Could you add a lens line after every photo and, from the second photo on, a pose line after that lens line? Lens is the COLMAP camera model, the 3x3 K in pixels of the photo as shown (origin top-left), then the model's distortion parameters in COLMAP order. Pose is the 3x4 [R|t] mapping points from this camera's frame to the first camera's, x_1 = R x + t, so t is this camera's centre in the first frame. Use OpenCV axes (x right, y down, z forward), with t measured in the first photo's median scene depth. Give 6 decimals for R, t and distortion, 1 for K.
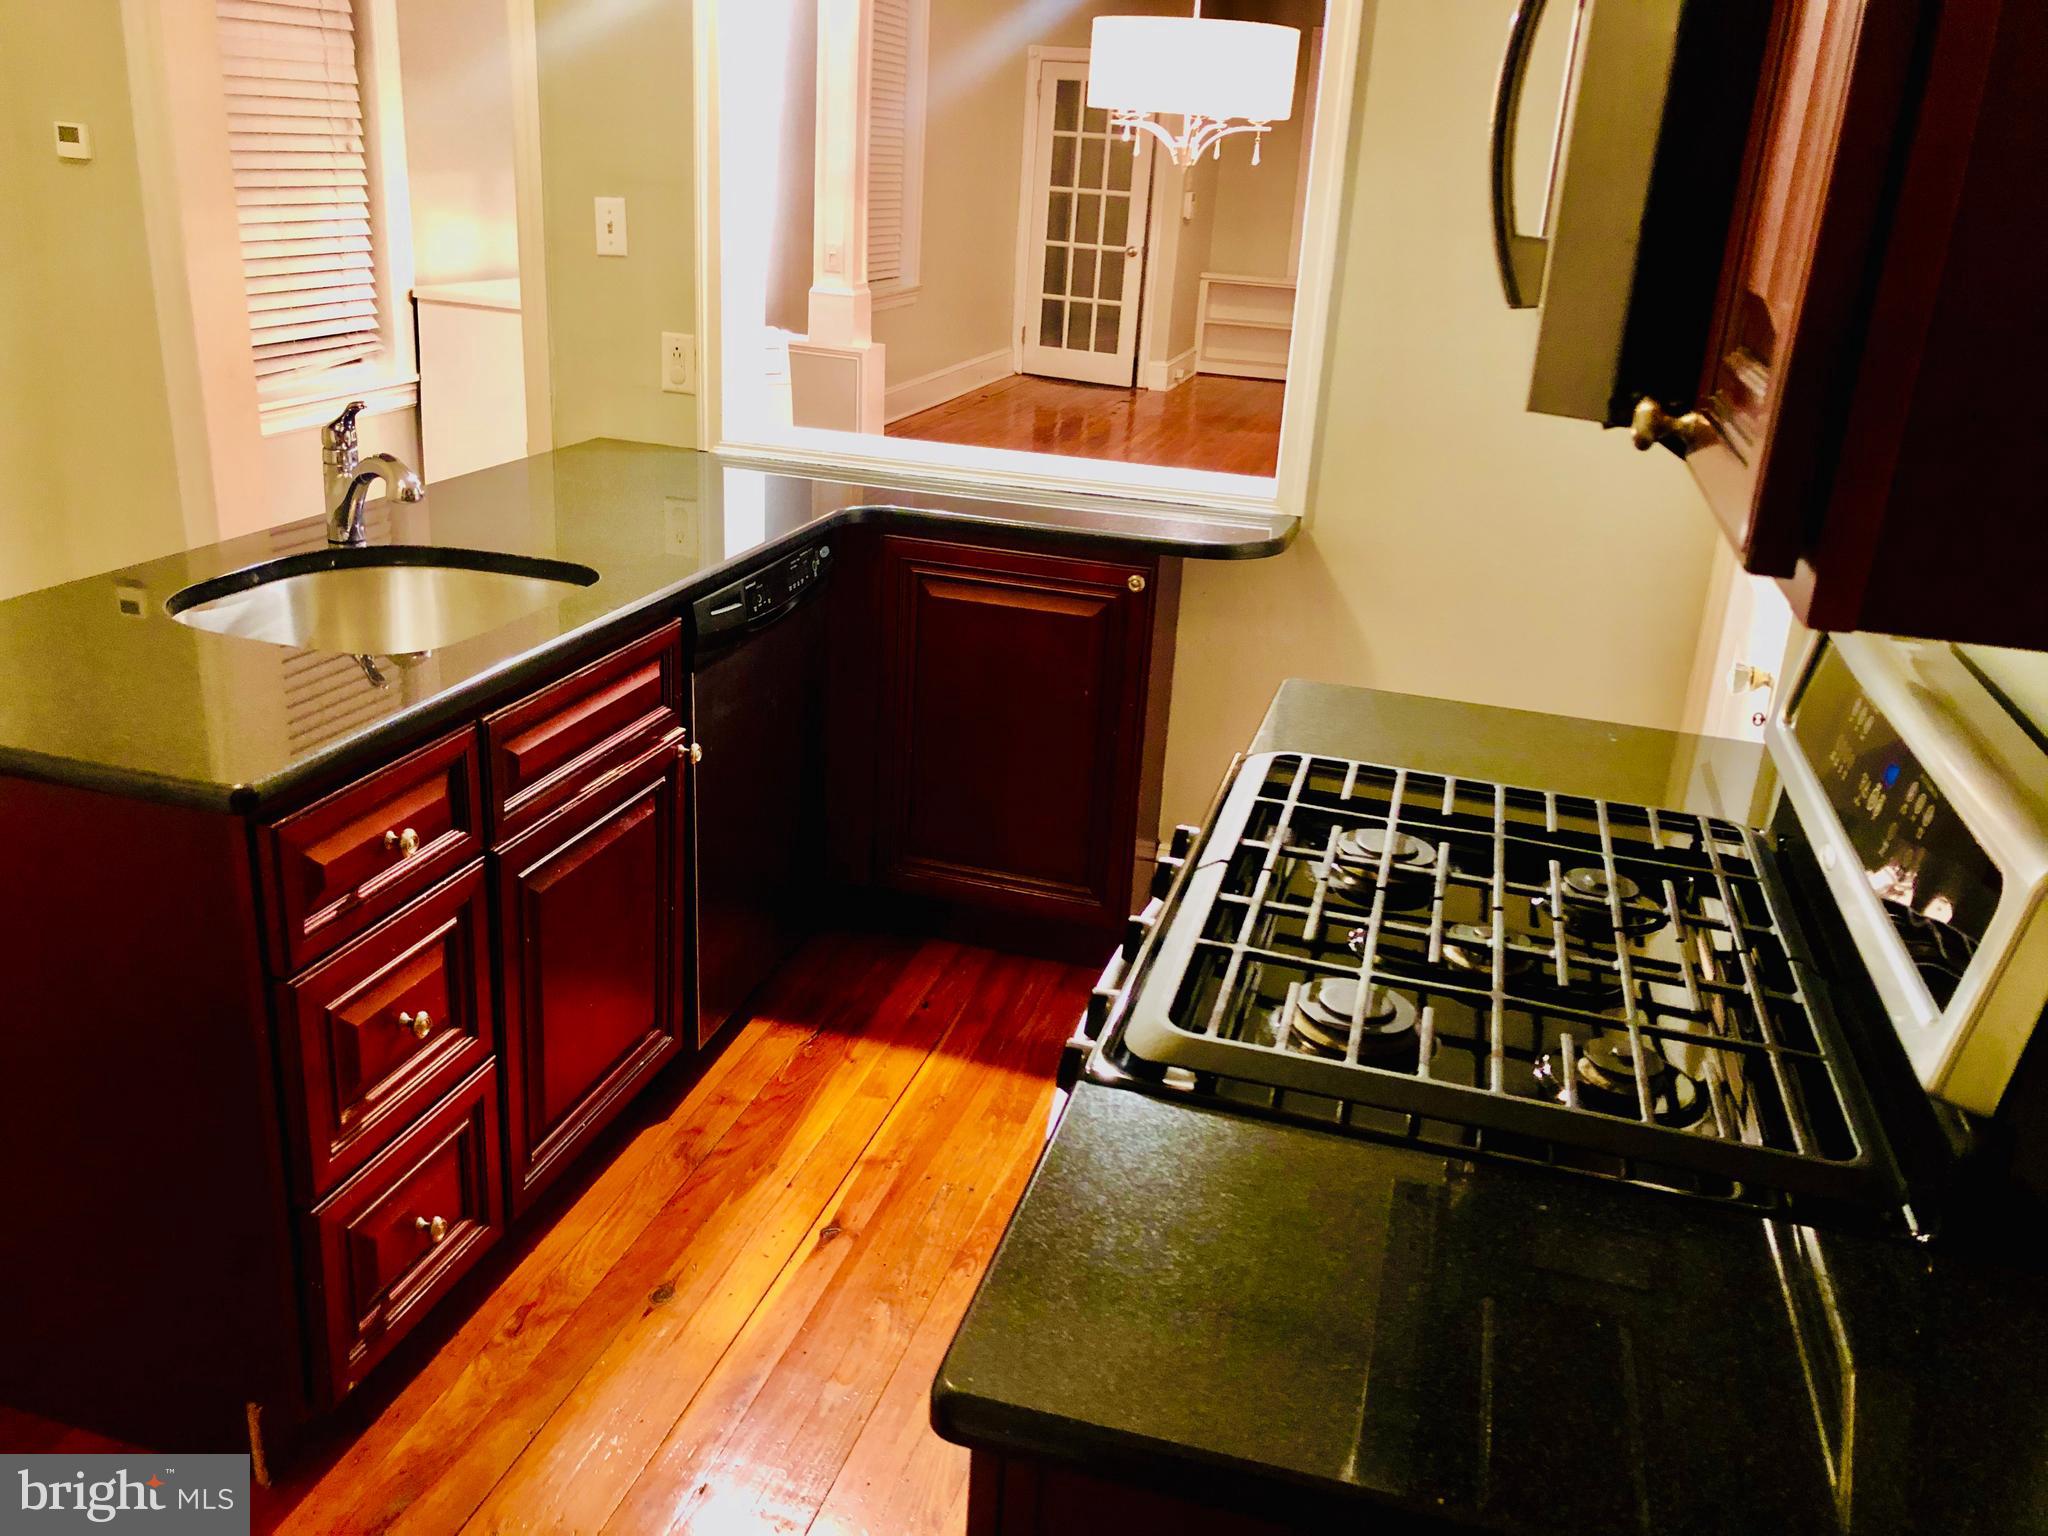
lens RADIAL K [[1660.7, 0, 1023.1], [0, 1660.7, 776.2], [0, 0, 1]] dist [0.010369, 0.000181]
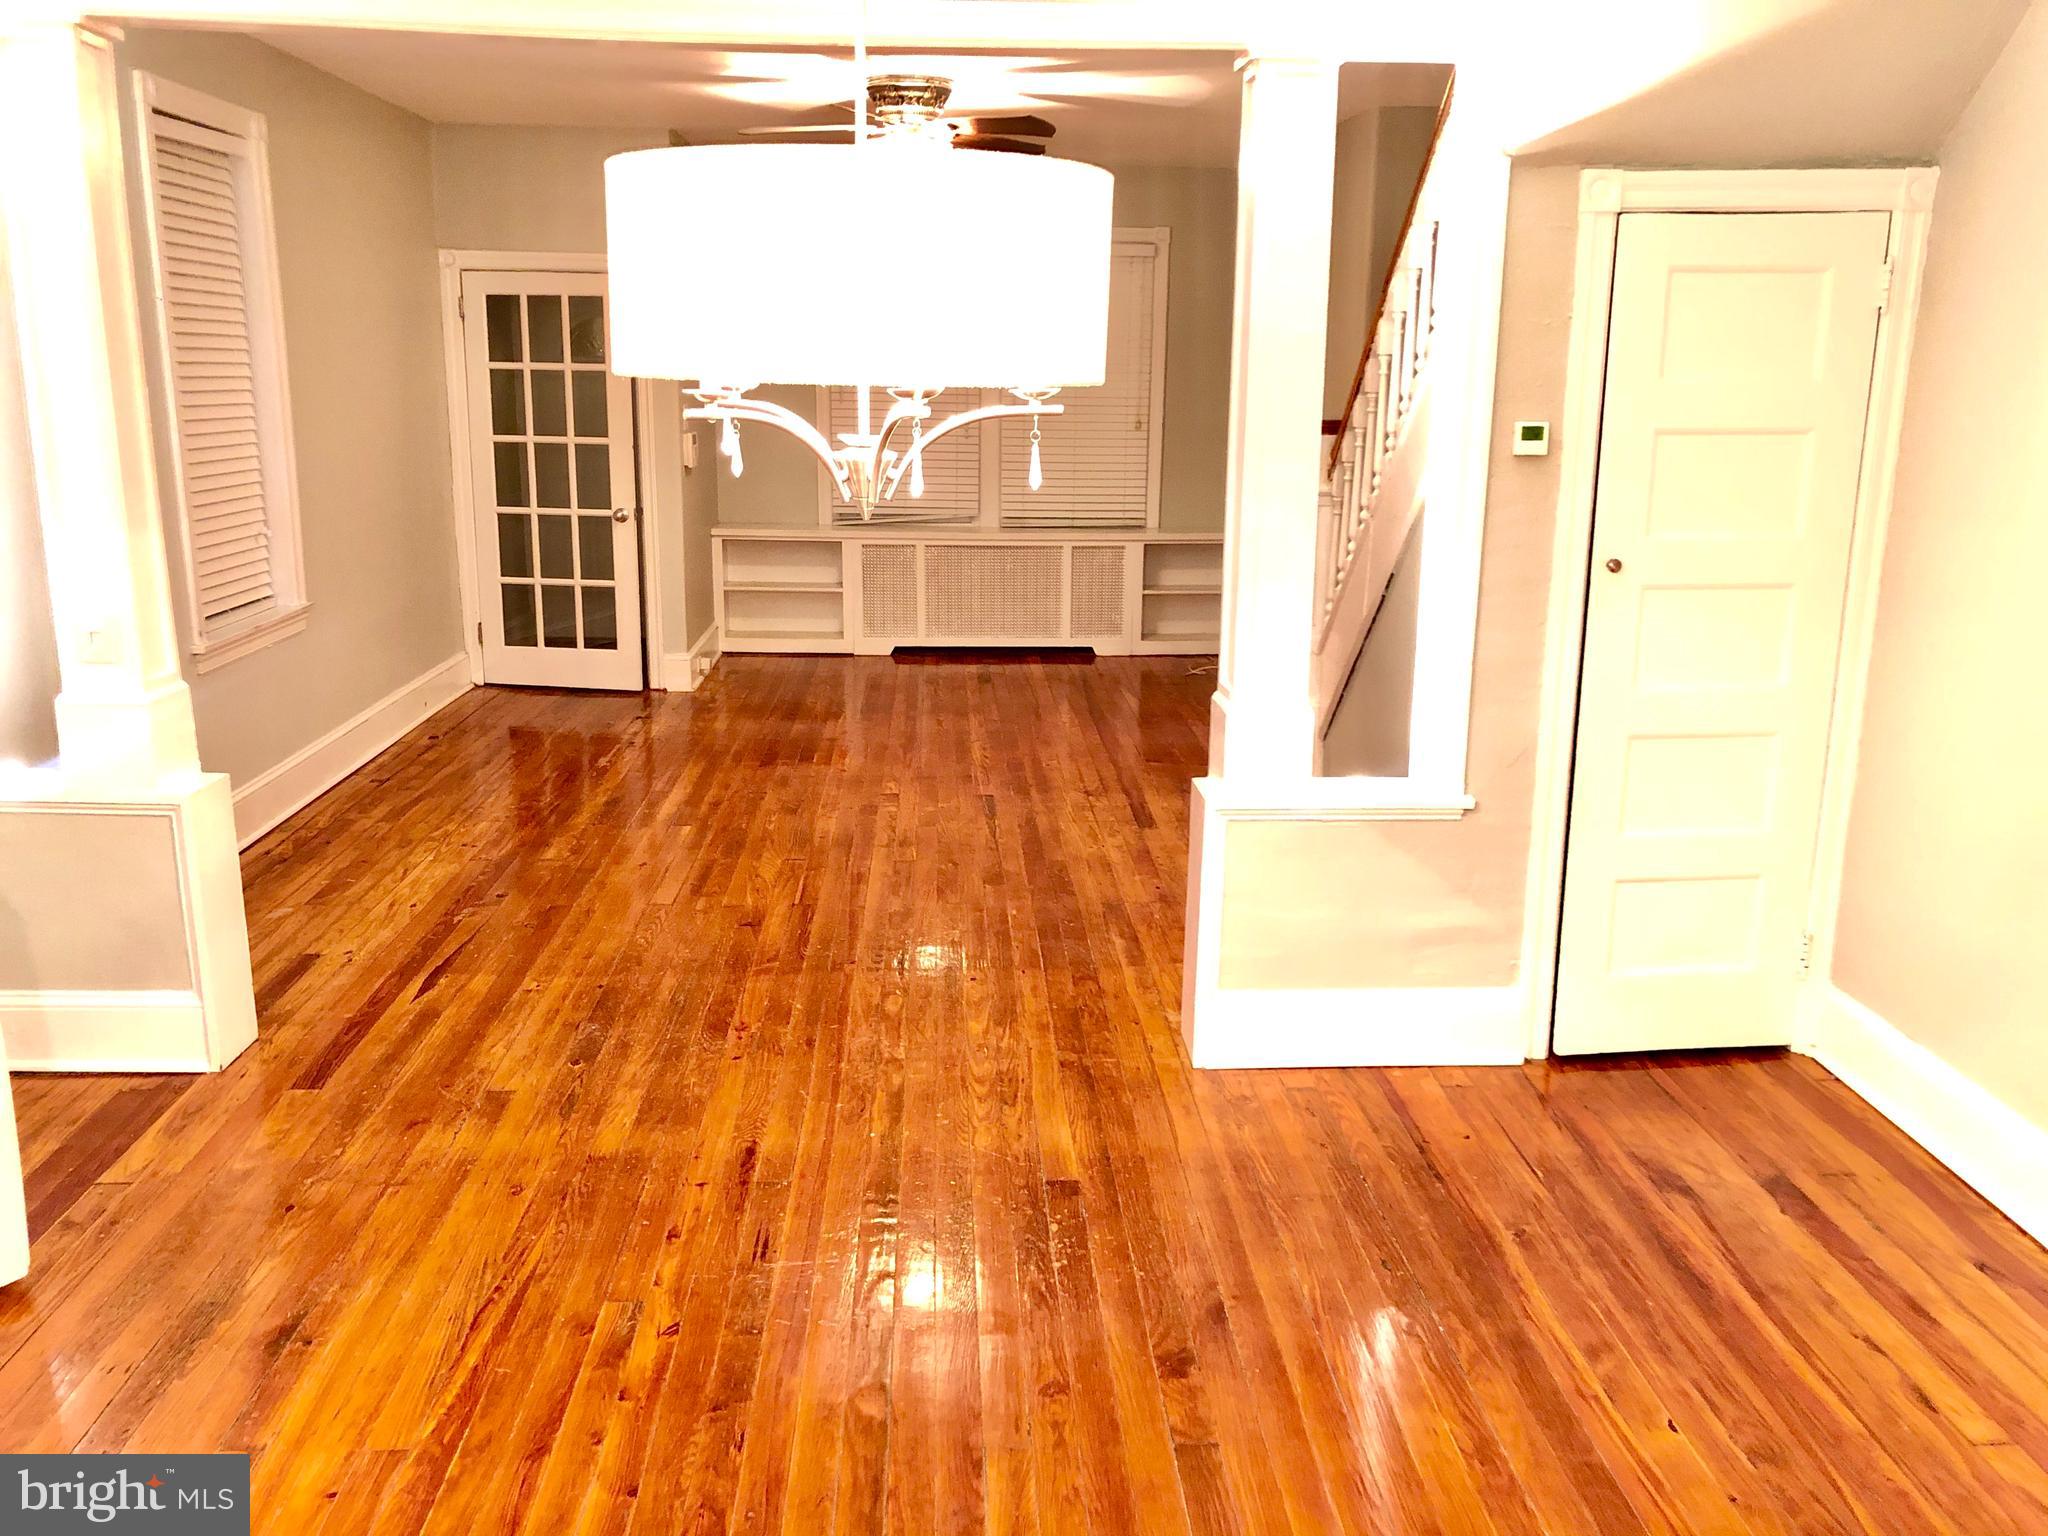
lens RADIAL K [[1660.7, 0, 1027.2], [0, 1660.7, 764.9], [0, 0, 1]] dist [0.010369, 0.000181]
pose [[0.945648, -0.122608, 0.301192, 0.000505], [0.155669, 0.983859, -0.088249, -0.111458], [-0.285511, 0.130339, 0.949471, 0.259114]]
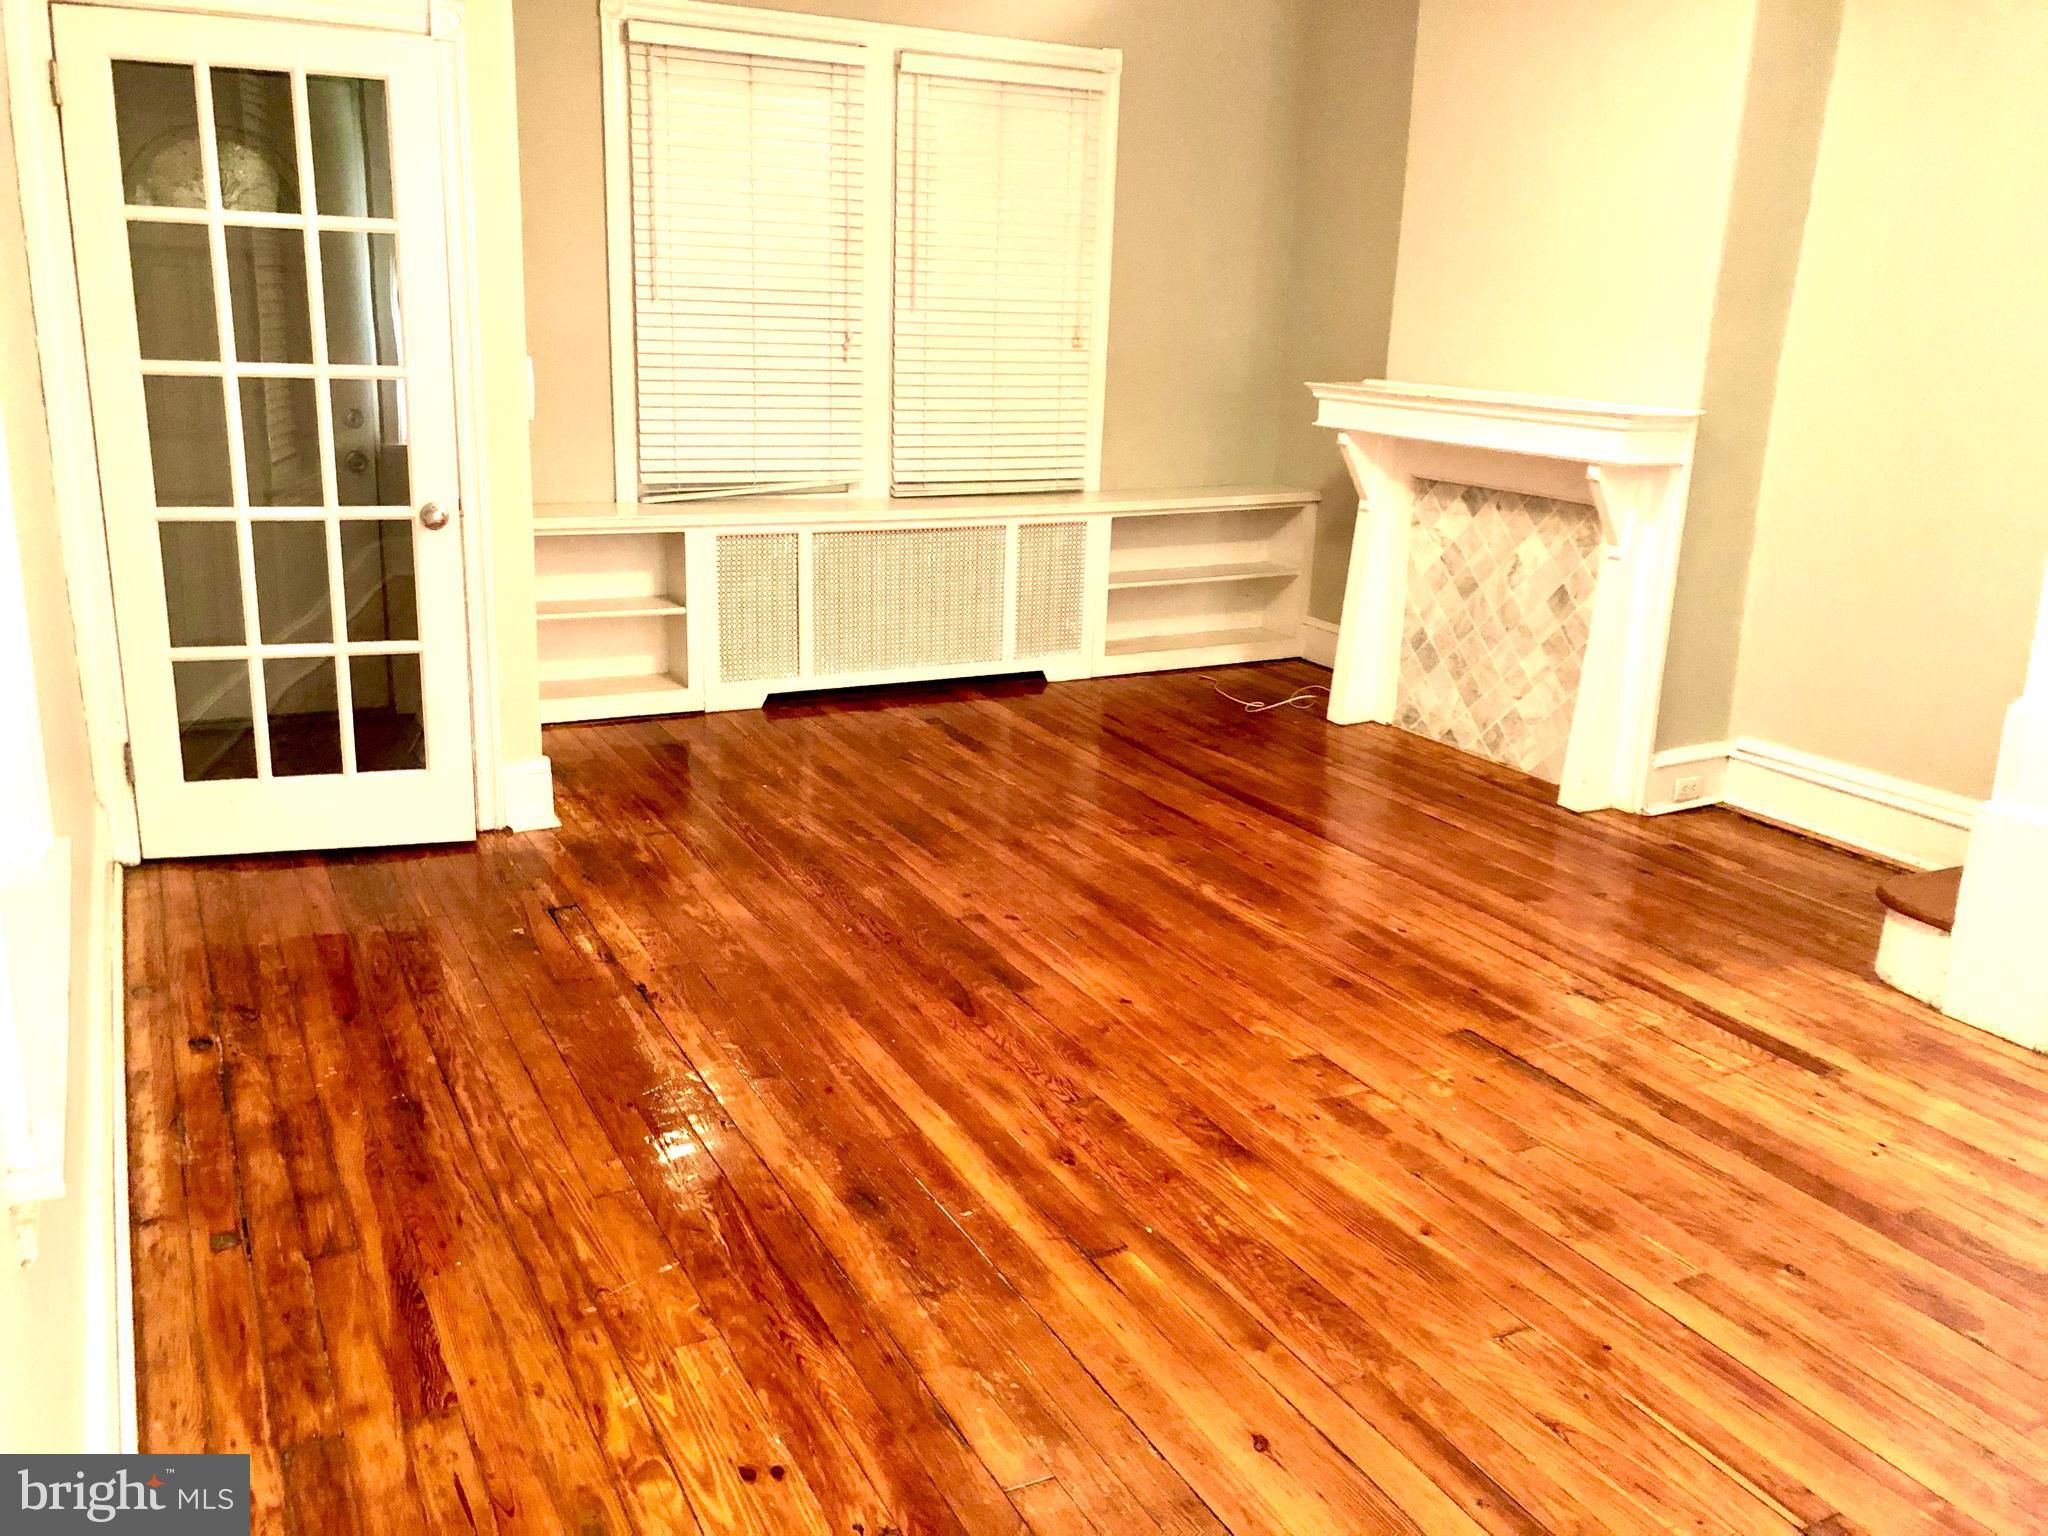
lens RADIAL K [[1660.7, 0, 1027.1], [0, 1660.7, 761.3], [0, 0, 1]] dist [0.010369, 0.000181]
pose [[0.721379, -0.223134, 0.655609, -0.097794], [0.251936, 0.966363, 0.051688, -0.242154], [-0.645090, 0.127885, 0.753329, 0.620497]]
